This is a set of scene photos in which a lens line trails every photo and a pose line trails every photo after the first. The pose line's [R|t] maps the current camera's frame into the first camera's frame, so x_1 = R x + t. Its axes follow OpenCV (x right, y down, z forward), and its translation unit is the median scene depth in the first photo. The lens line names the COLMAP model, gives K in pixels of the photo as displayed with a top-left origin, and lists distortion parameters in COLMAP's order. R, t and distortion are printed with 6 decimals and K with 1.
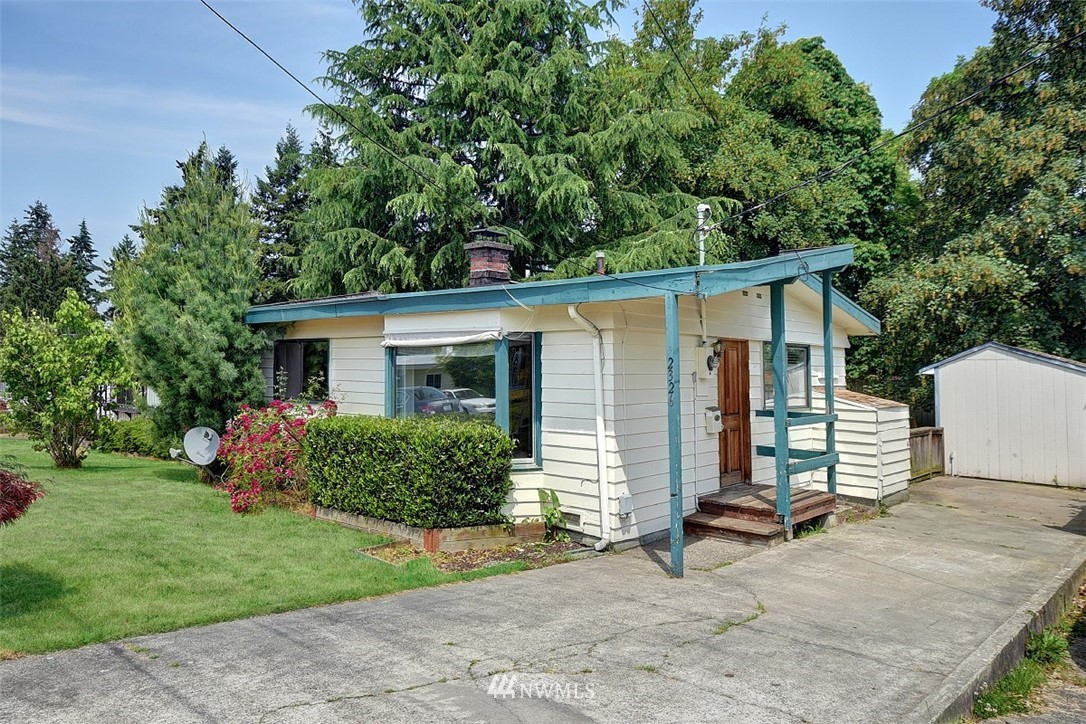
lens RADIAL K [[729.4, 0, 417.9], [0, 729.4, 336.0], [0, 0, 1]] dist [0.006776, 0.014916]
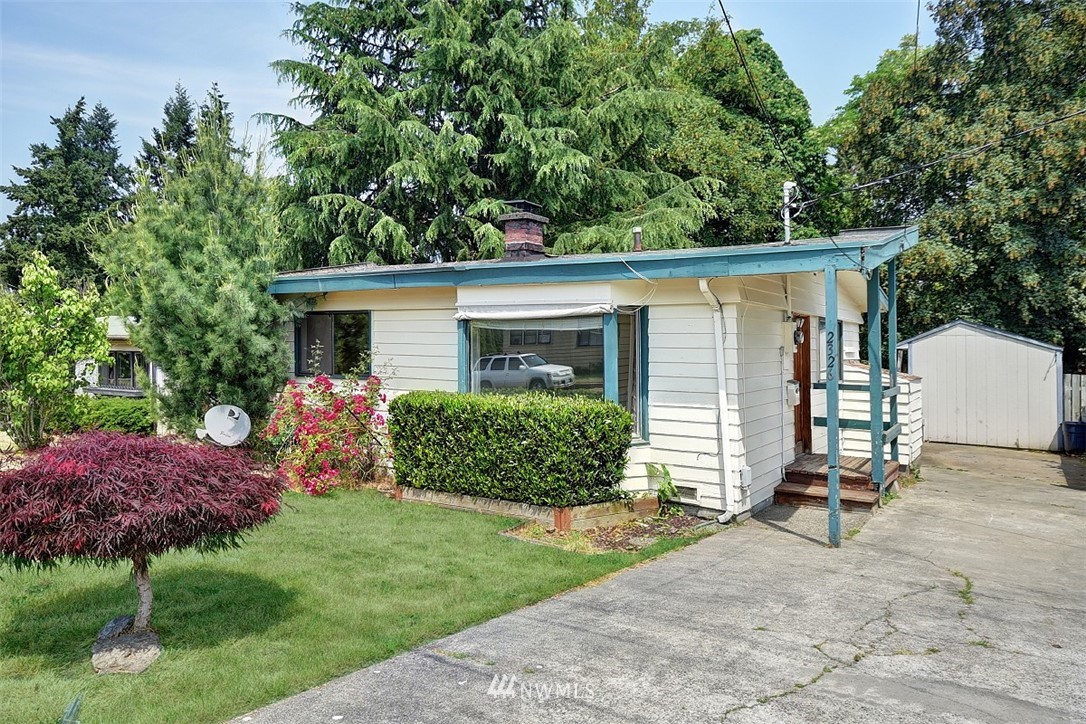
lens RADIAL K [[729.4, 0, 417.9], [0, 729.4, 336.0], [0, 0, 1]] dist [0.006776, 0.014916]
pose [[0.986362, 0.003732, 0.164550, -0.258429], [-0.009456, 0.999377, 0.034015, 0.004341], [-0.164321, -0.035108, 0.985782, 0.064919]]
